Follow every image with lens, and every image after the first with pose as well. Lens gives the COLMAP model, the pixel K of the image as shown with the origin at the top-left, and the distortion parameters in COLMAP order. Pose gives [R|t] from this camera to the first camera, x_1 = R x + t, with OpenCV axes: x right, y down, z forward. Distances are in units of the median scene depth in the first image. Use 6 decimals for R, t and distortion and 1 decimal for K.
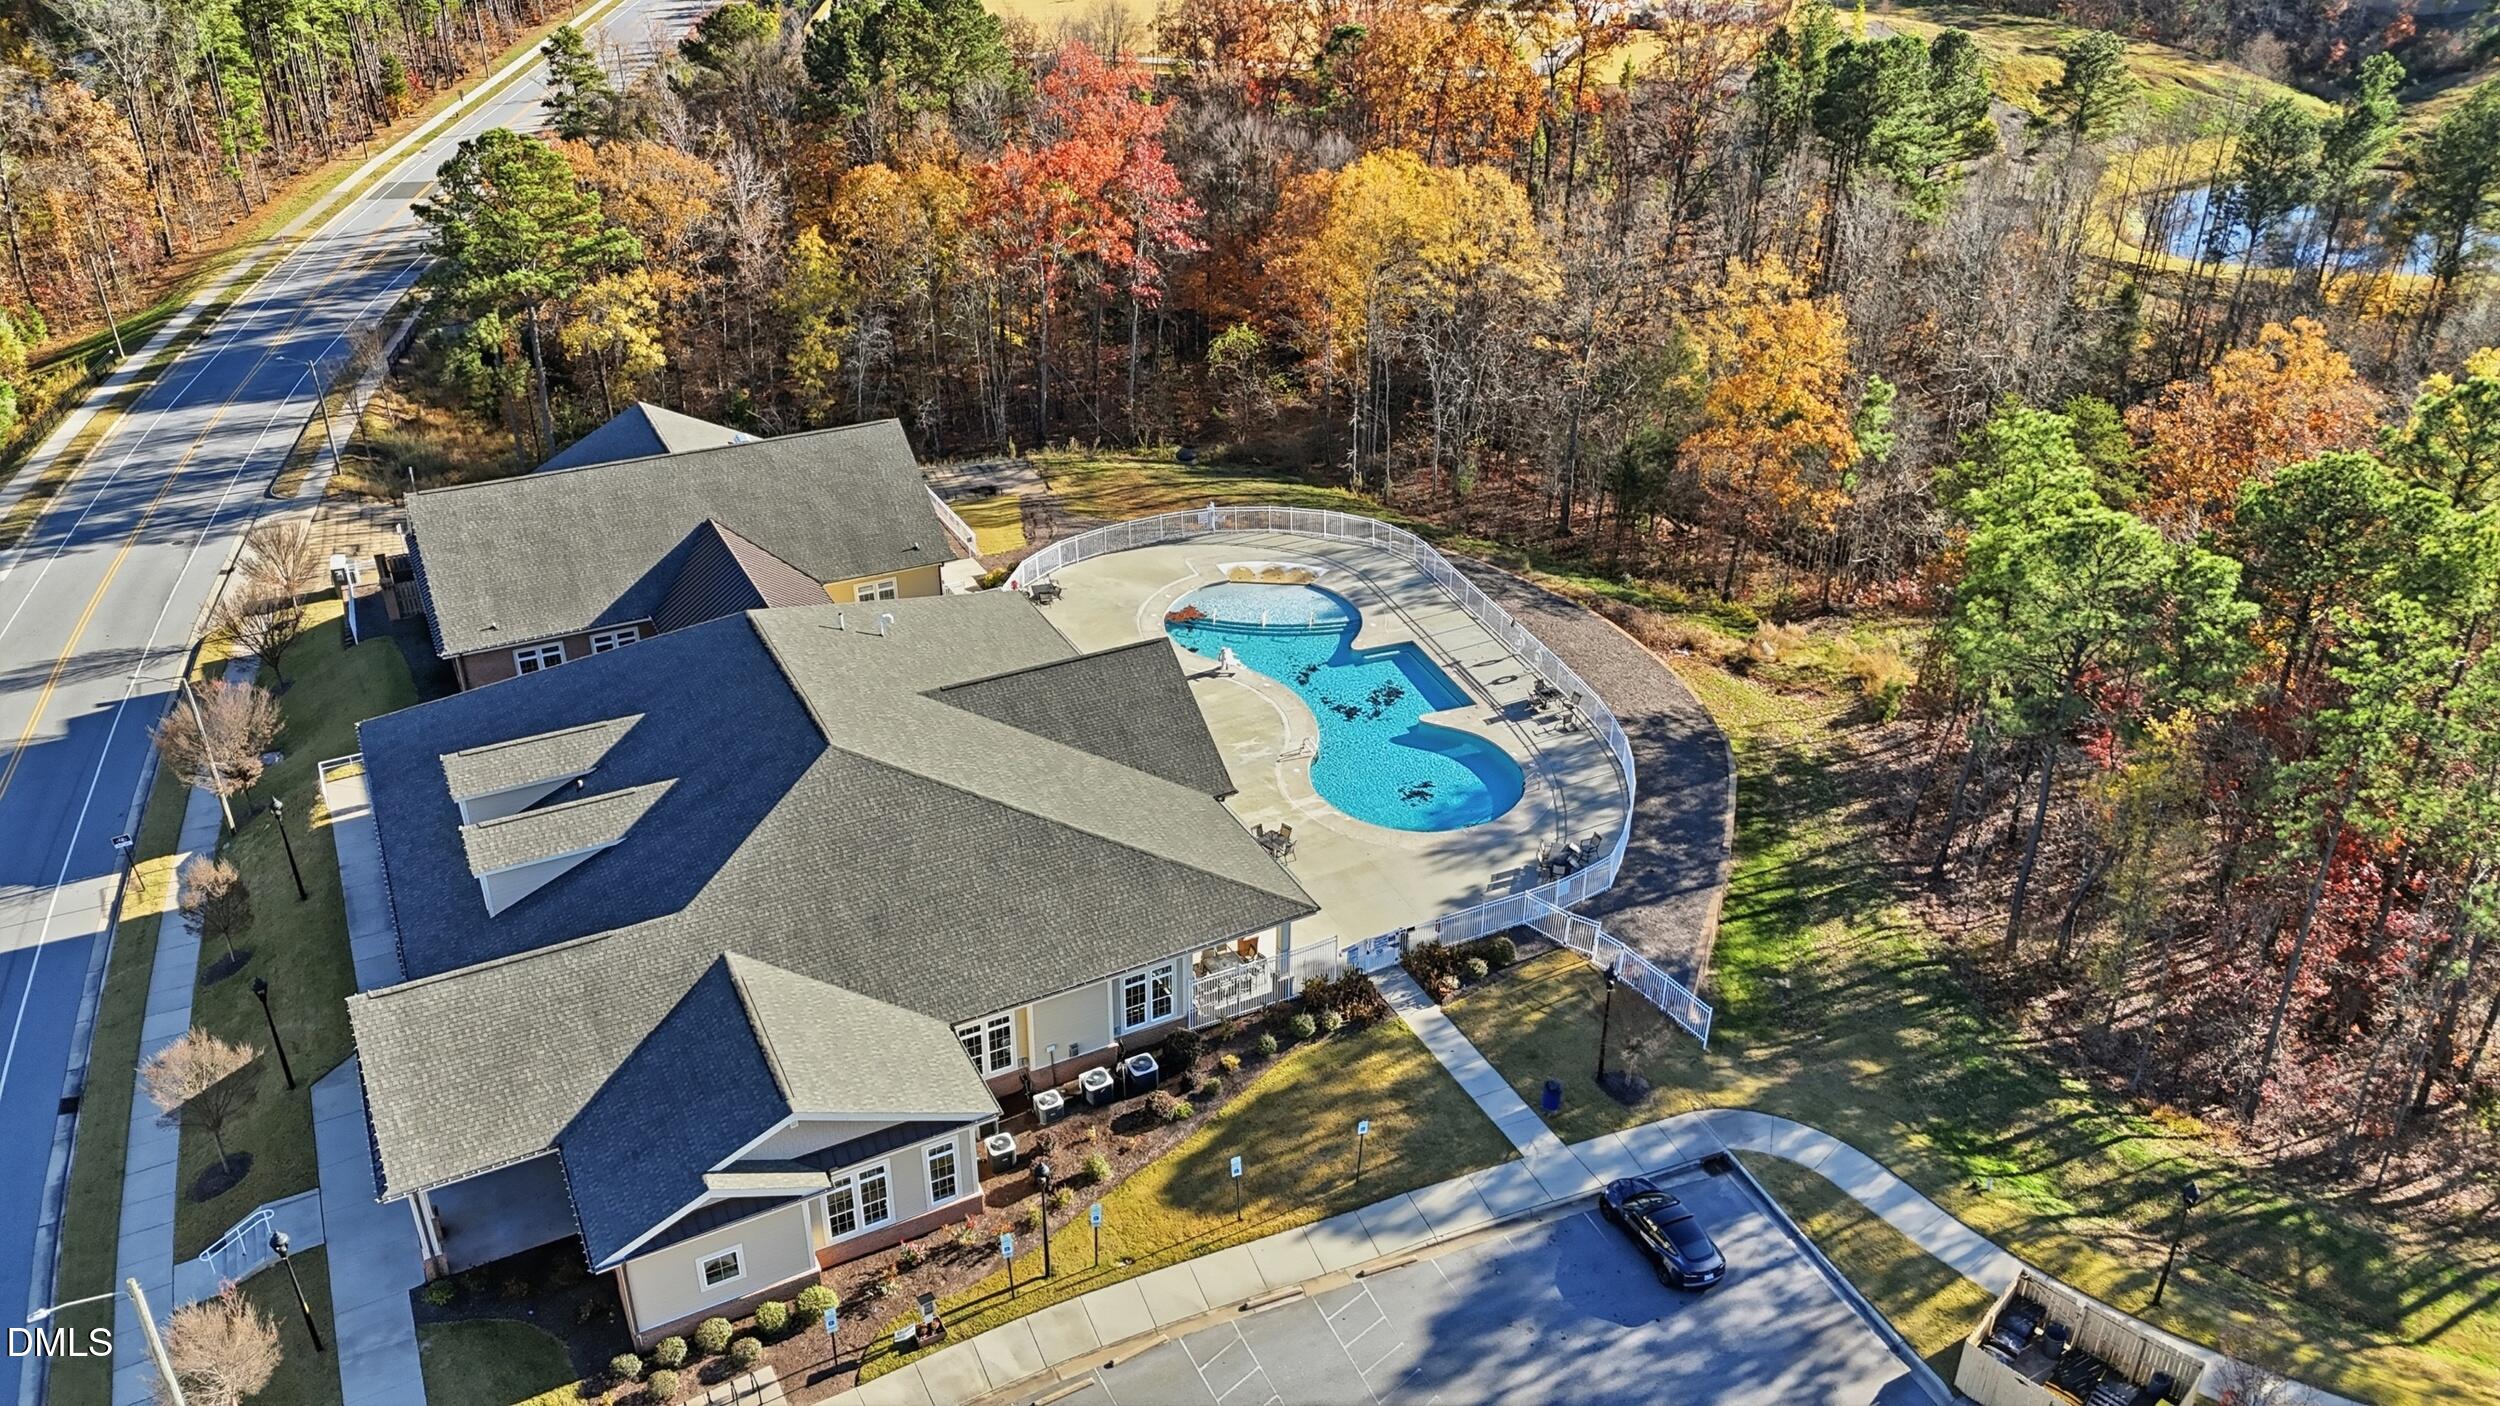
lens RADIAL K [[1806.5, 0, 1250.0], [0, 1806.5, 703.0], [0, 0, 1]] dist [0.115473, -0.121847]
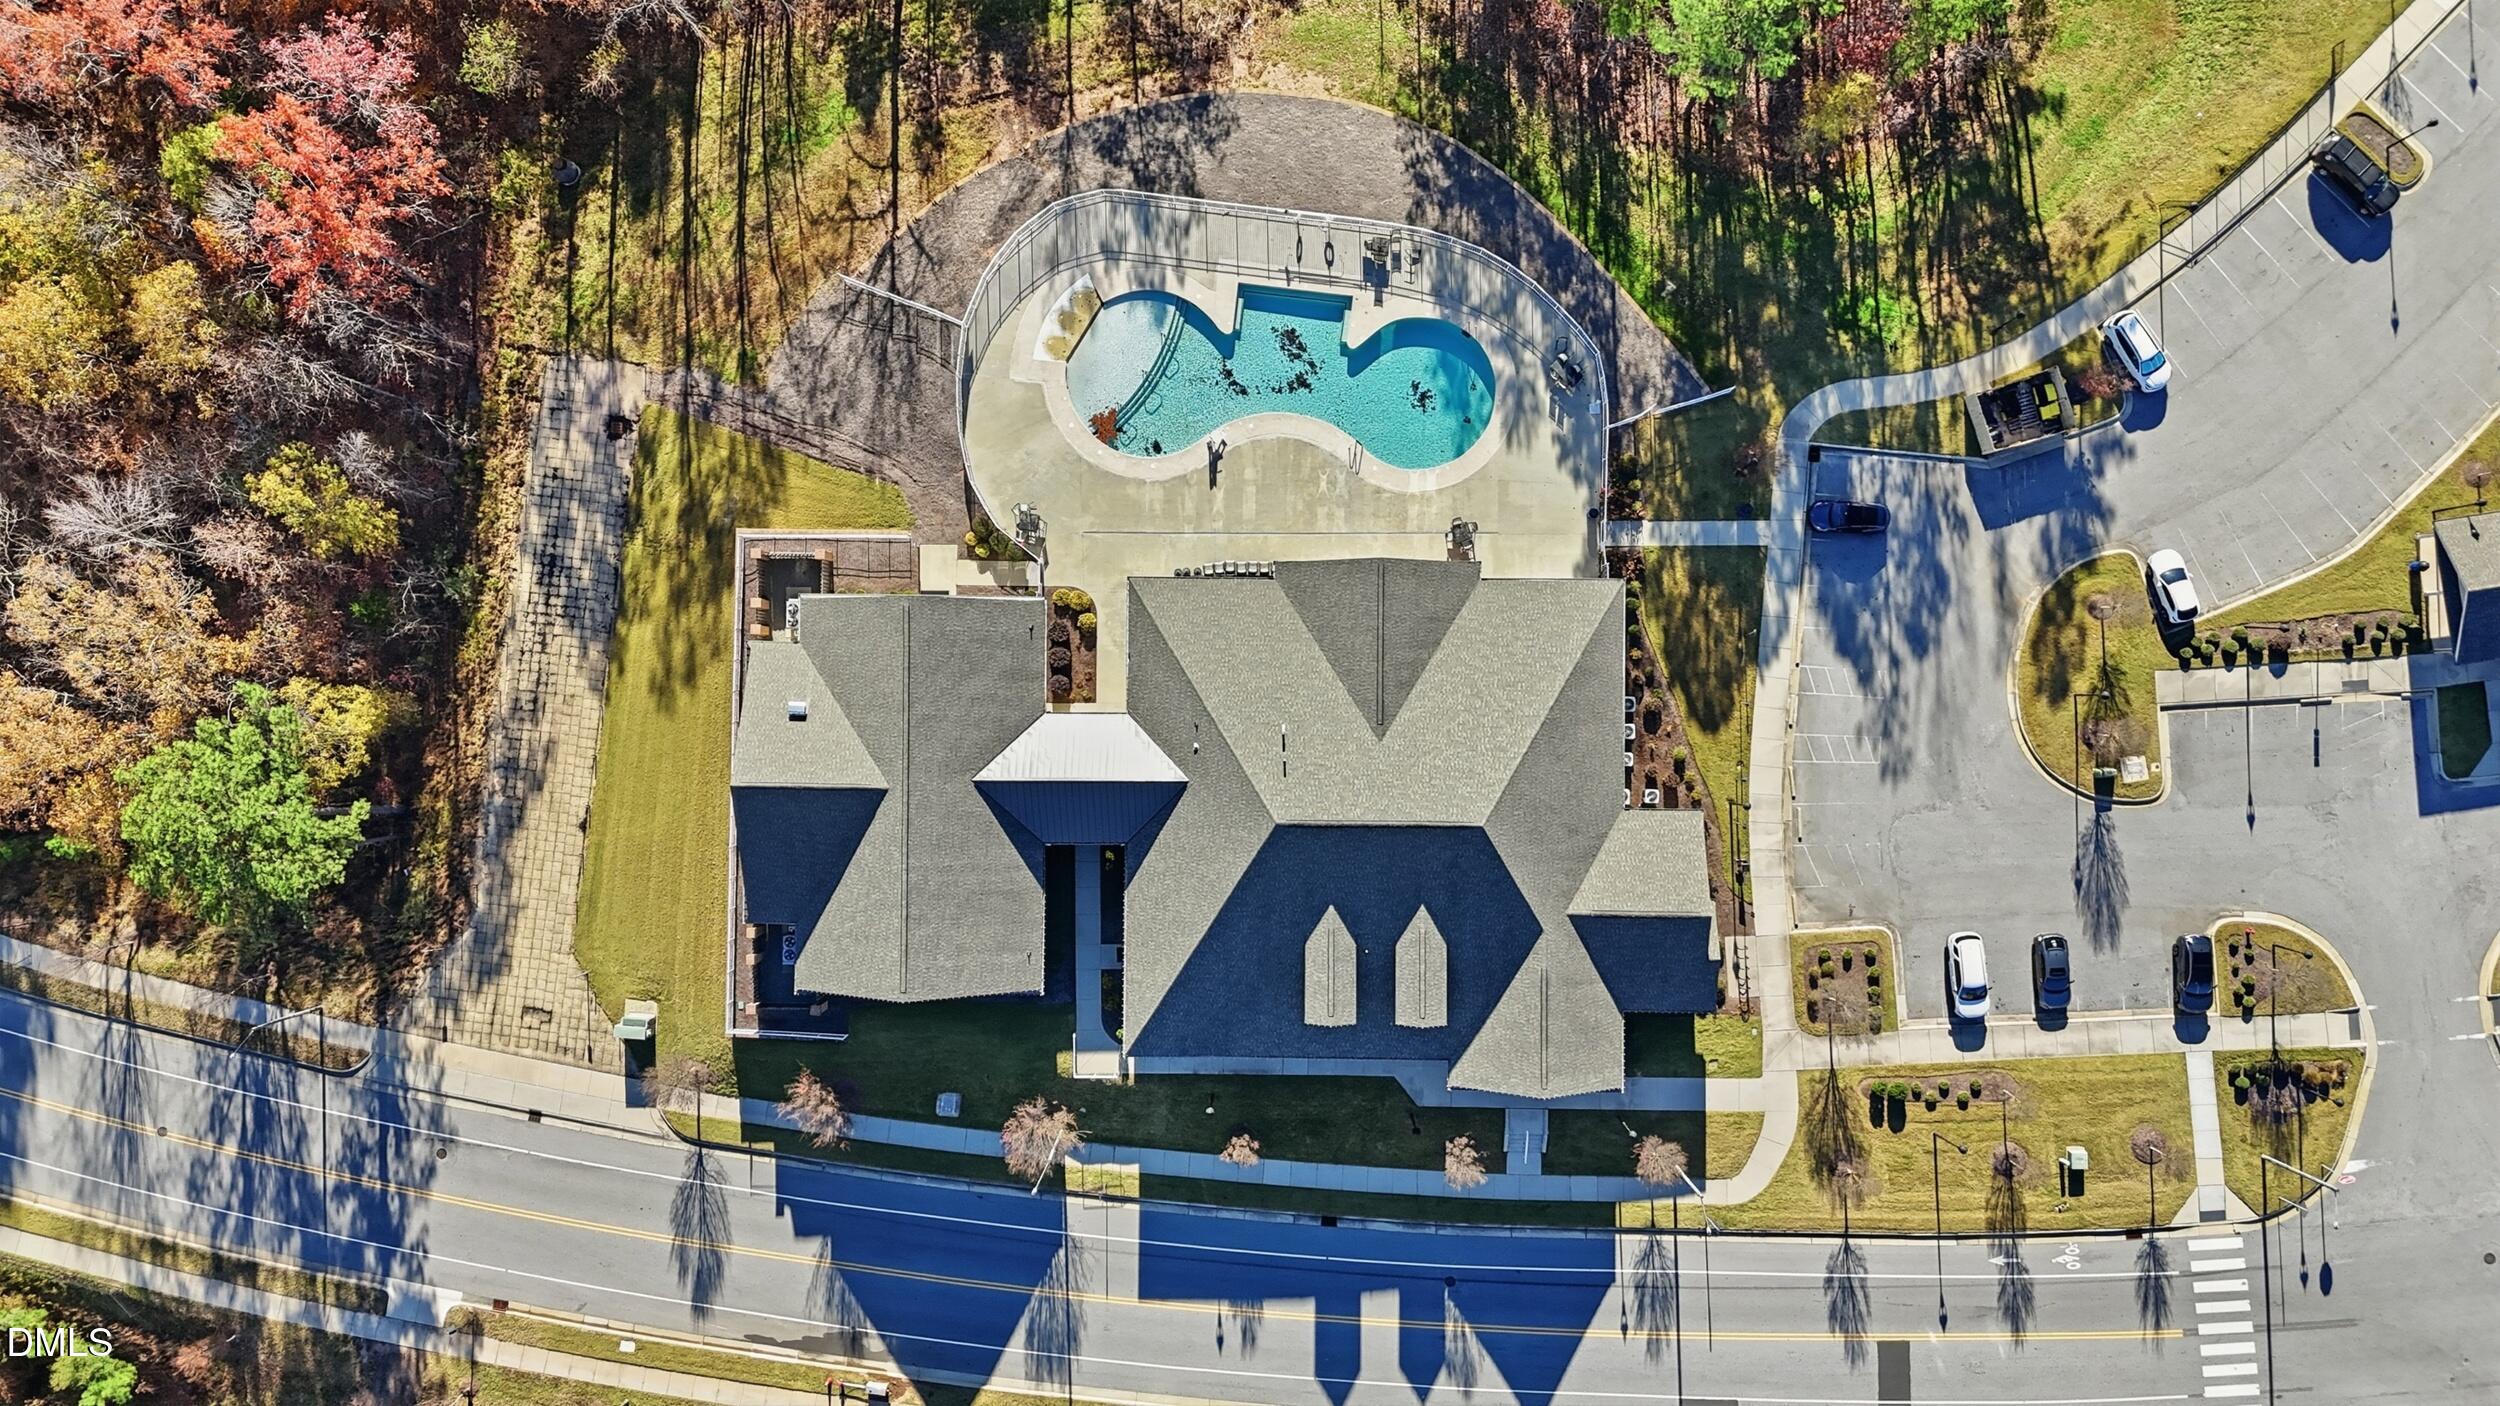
lens RADIAL K [[1806.5, 0, 1250.0], [0, 1806.5, 703.0], [0, 0, 1]] dist [0.115473, -0.121847]
pose [[0.467308, -0.884082, -0.004771, -0.219363], [0.443789, 0.229904, 0.866138, -1.491761], [-0.764640, -0.406871, 0.499782, 0.383747]]
